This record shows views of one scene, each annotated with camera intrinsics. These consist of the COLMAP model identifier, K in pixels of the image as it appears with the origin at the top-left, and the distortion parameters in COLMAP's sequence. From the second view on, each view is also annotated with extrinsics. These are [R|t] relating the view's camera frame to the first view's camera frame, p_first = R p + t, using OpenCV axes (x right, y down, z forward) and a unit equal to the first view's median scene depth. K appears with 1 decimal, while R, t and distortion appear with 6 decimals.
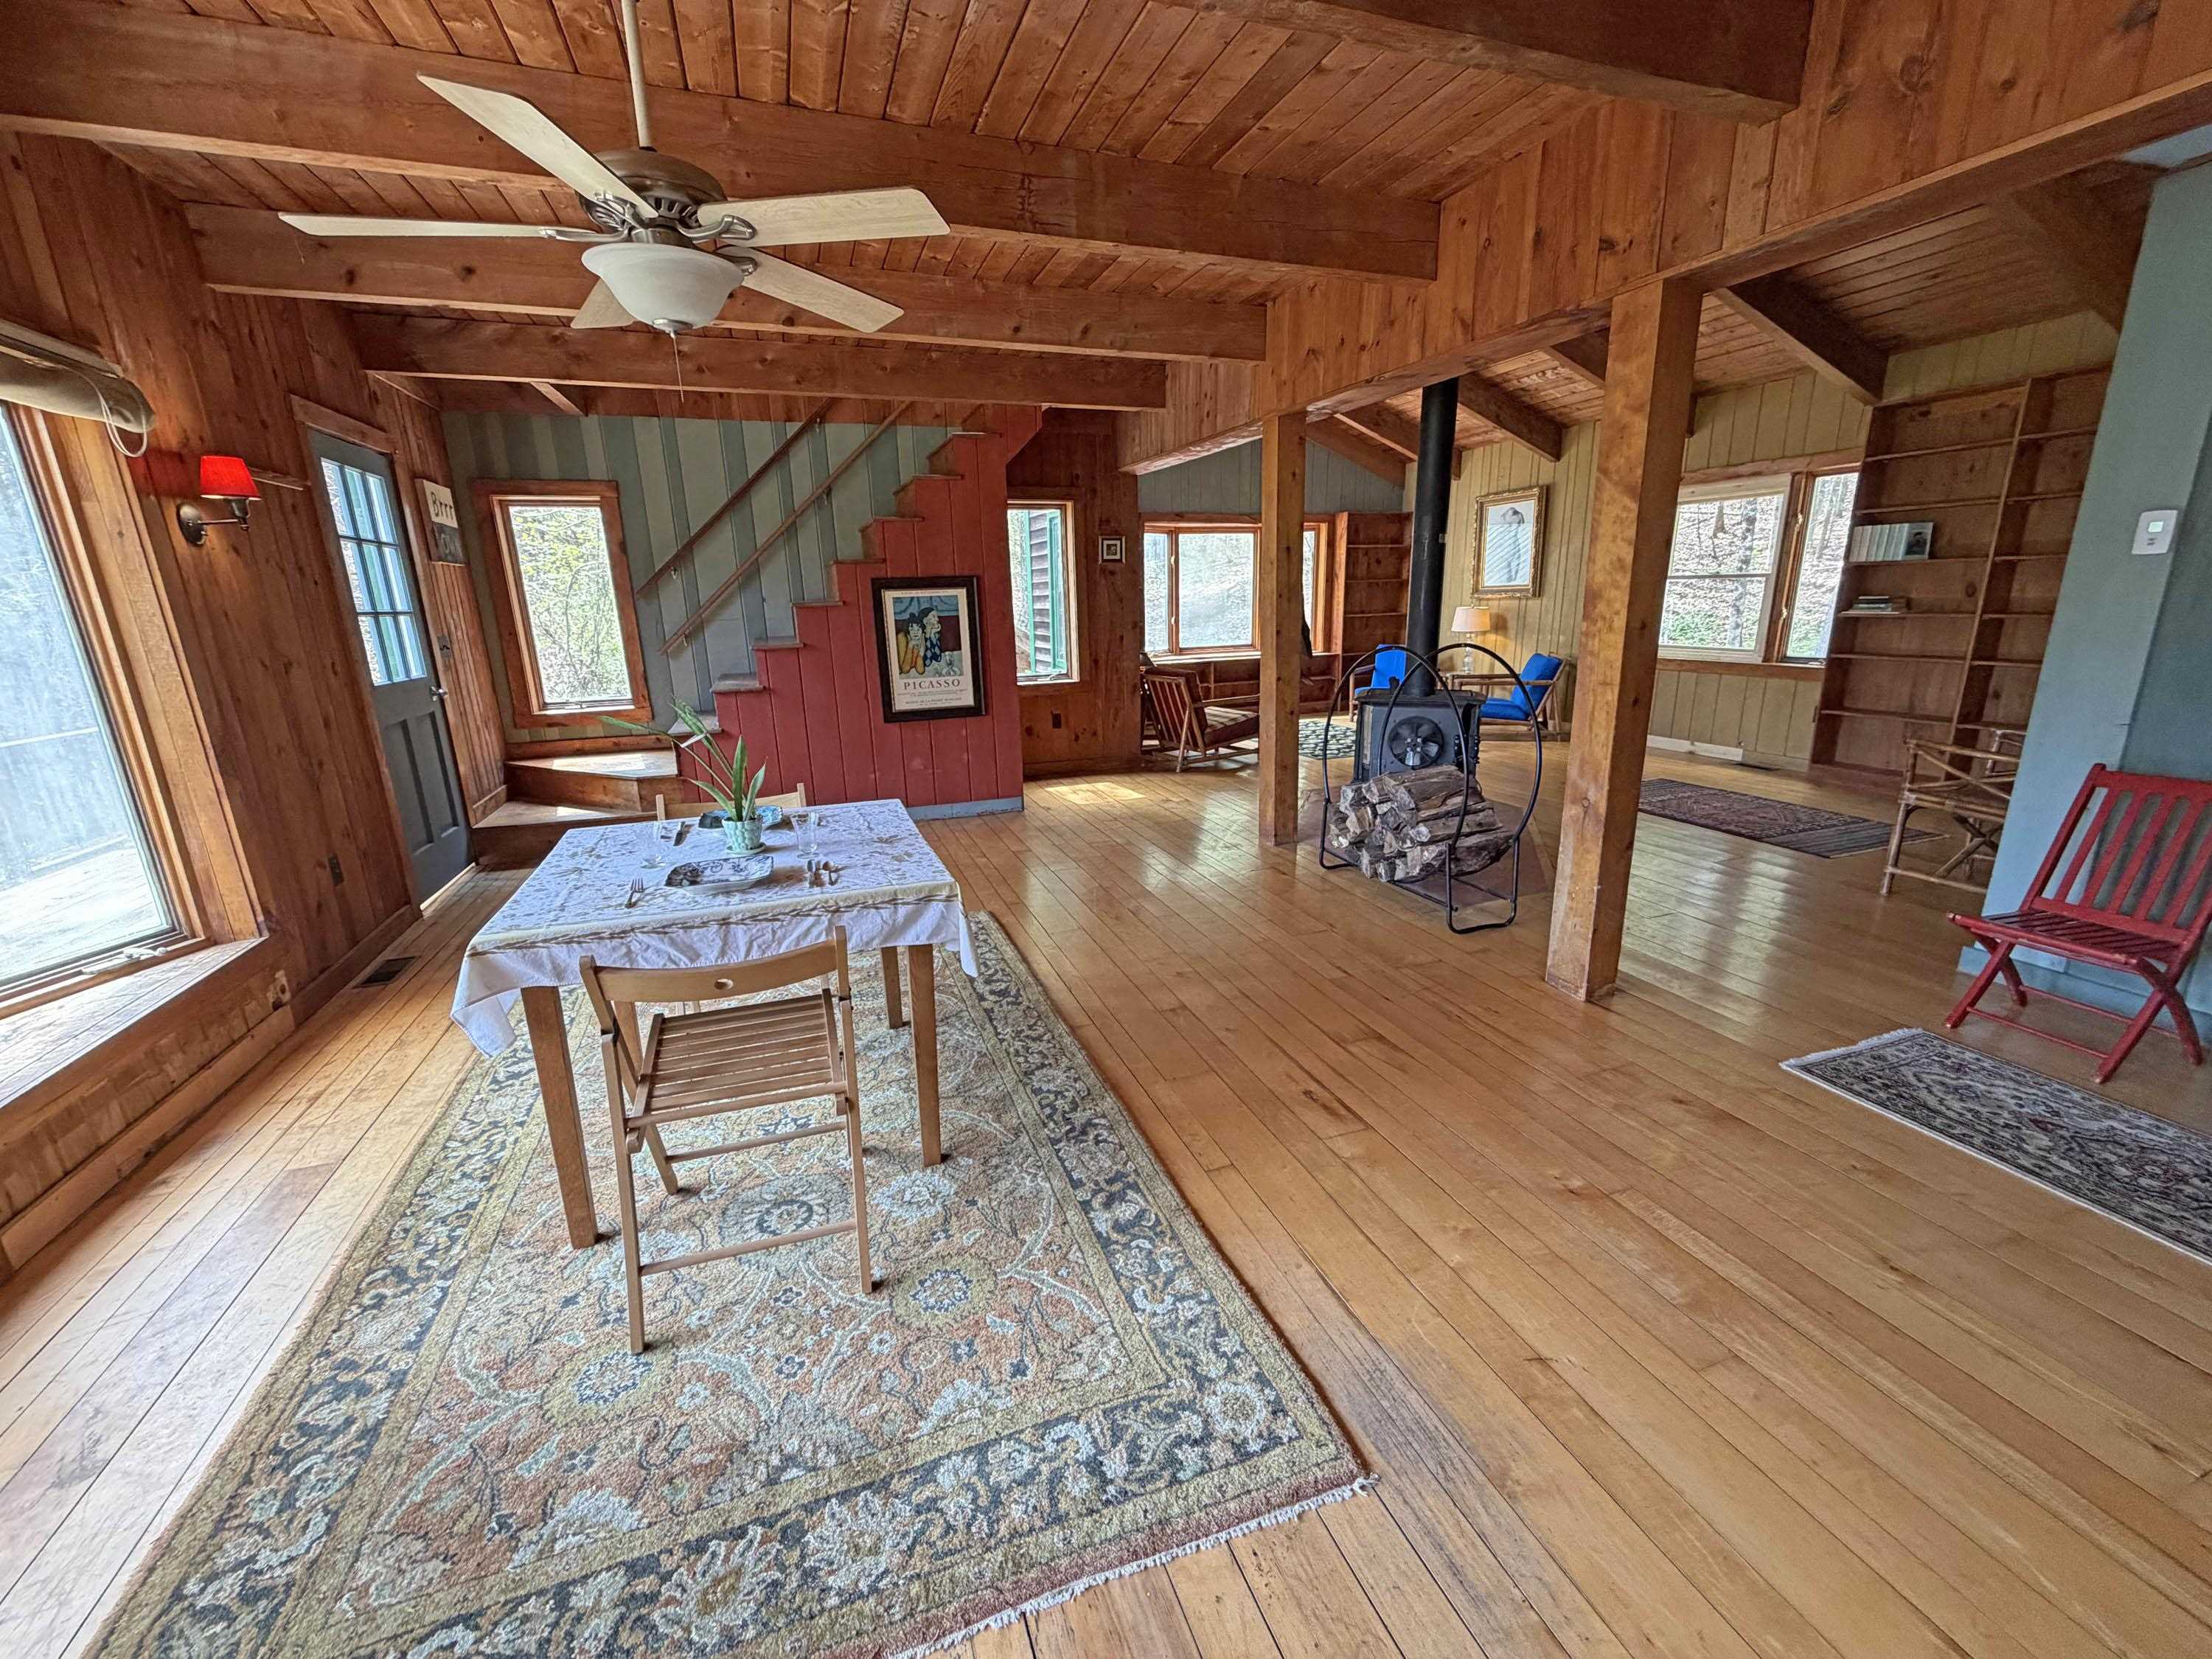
lens RADIAL K [[882.2, 0, 1099.1], [0, 882.2, 828.6], [0, 0, 1]] dist [0.000403, 0.000207]
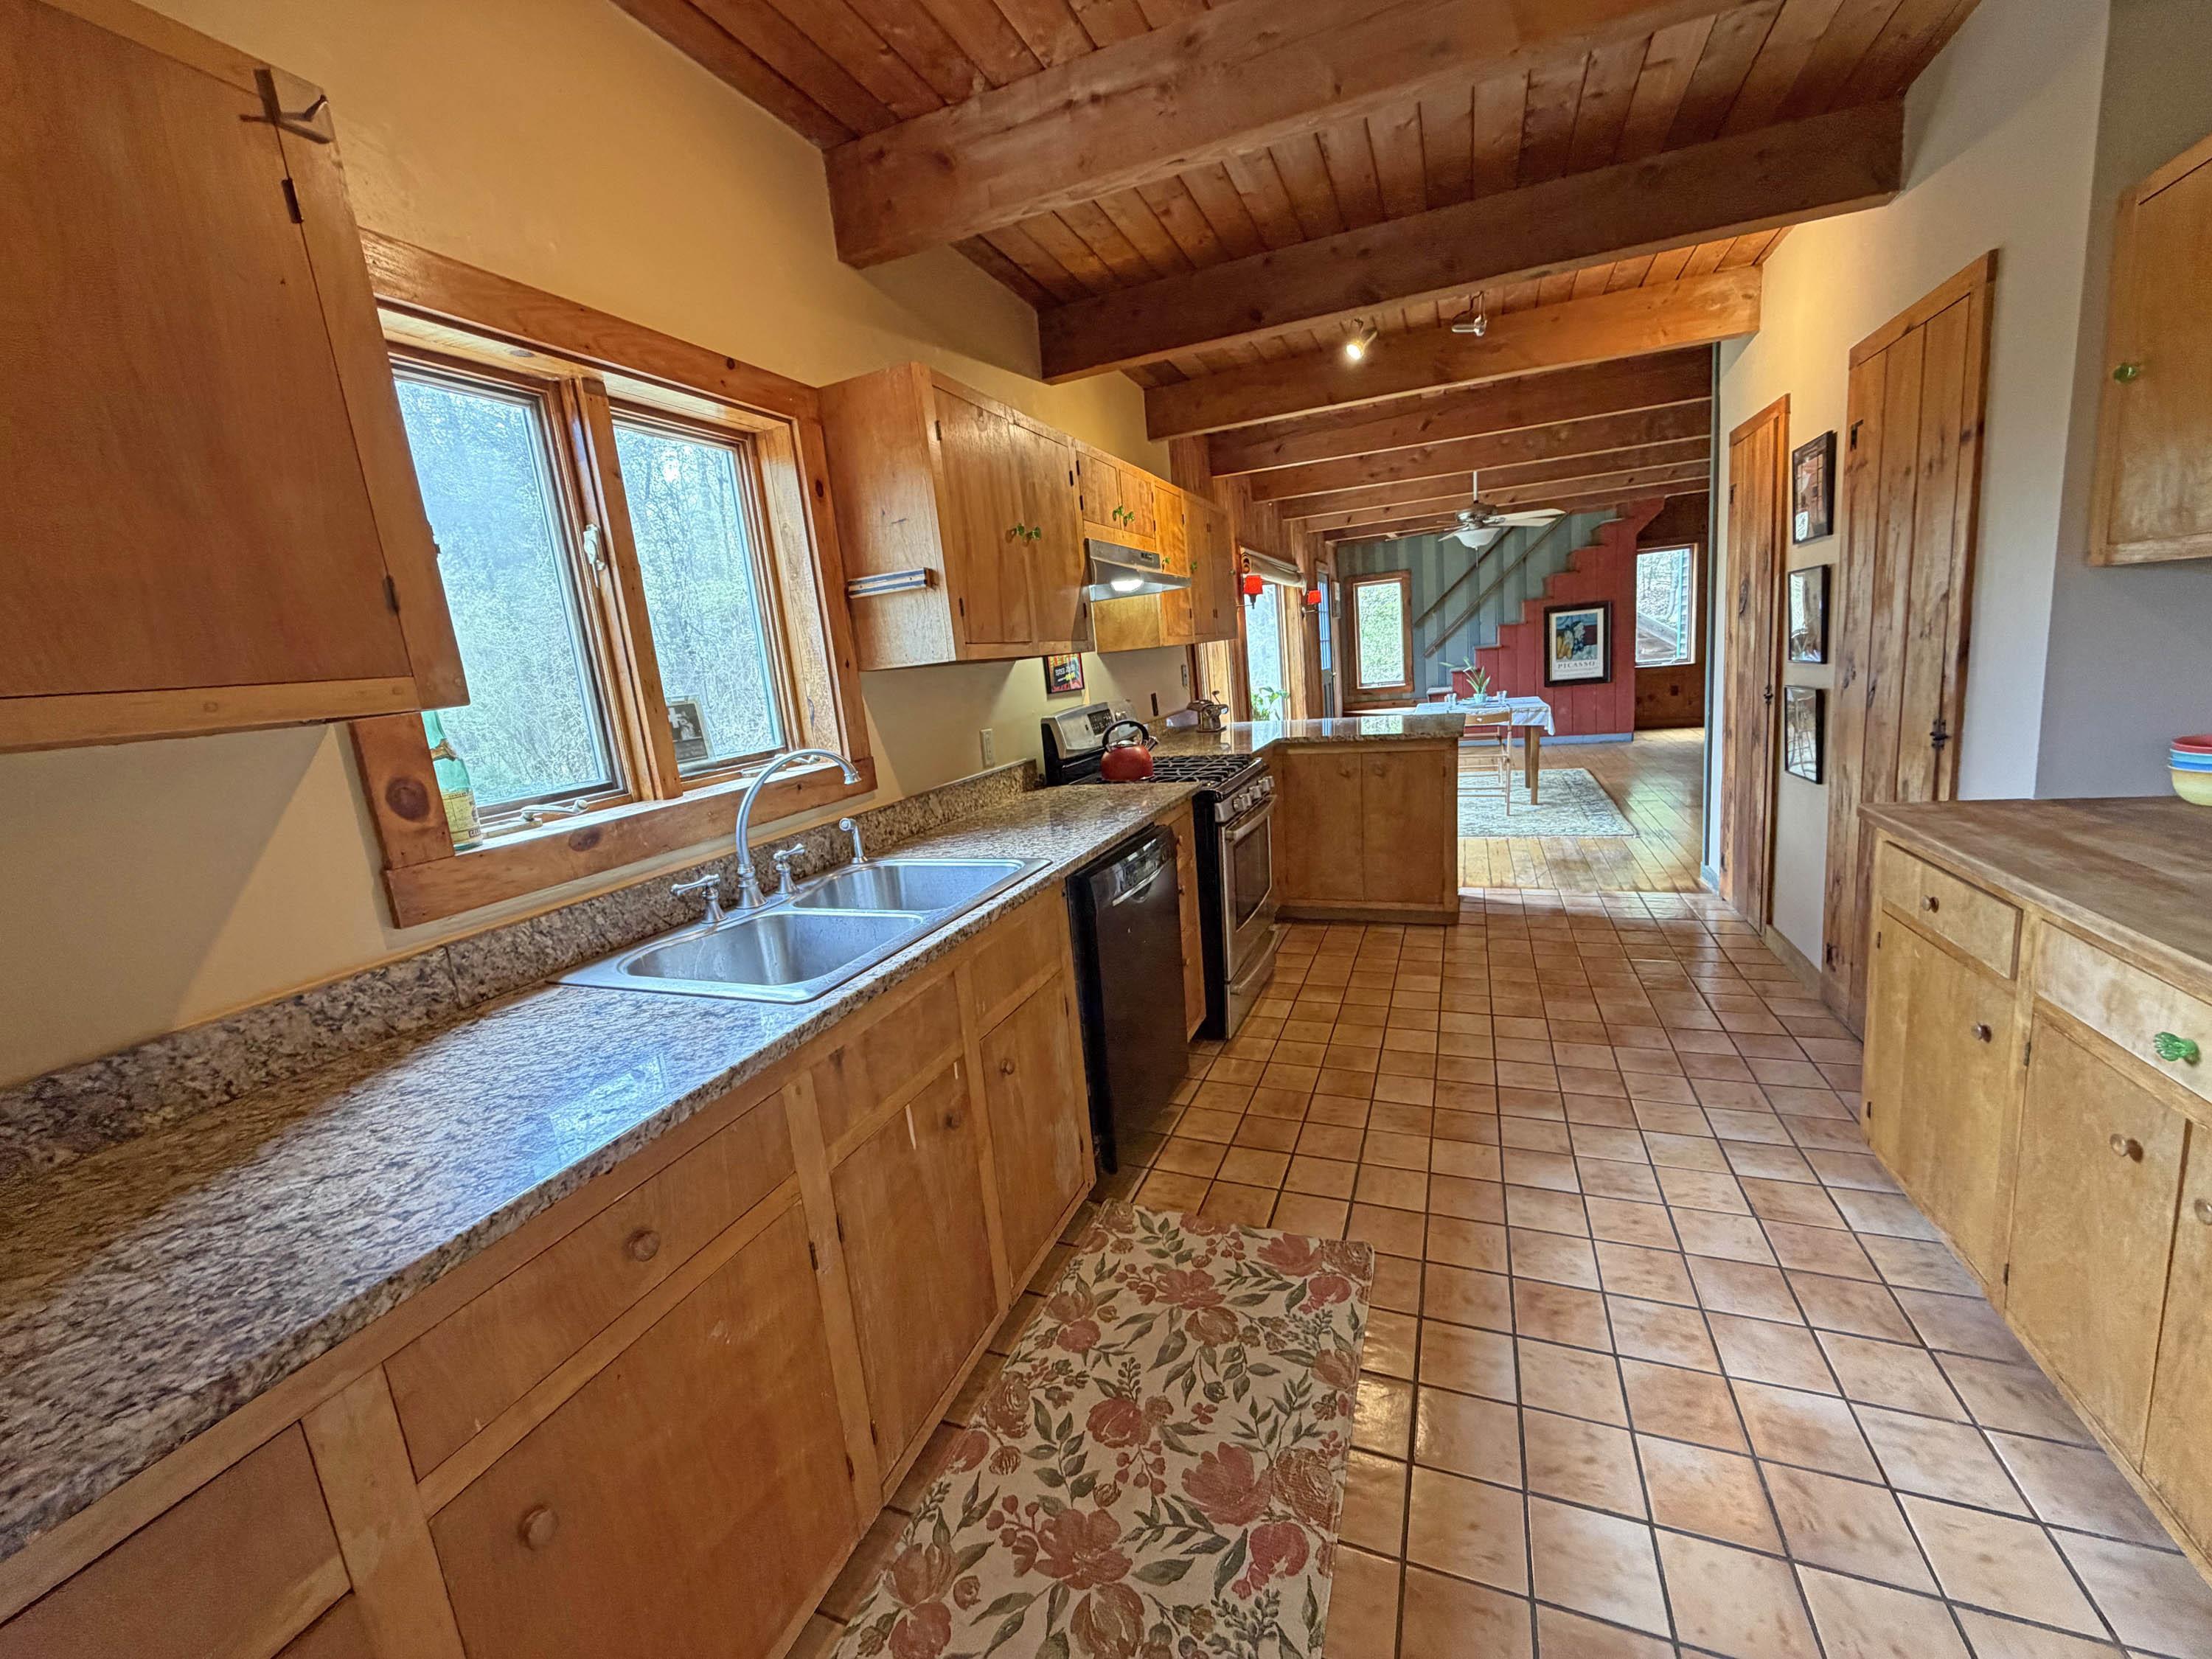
lens RADIAL K [[882.2, 0, 1099.1], [0, 882.2, 828.6], [0, 0, 1]] dist [0.000403, 0.000207]
pose [[0.744066, 0.081772, -0.663083, 0.293796], [-0.097786, 0.995123, 0.012991, 0.229493], [0.660911, 0.055174, 0.748433, -0.916962]]
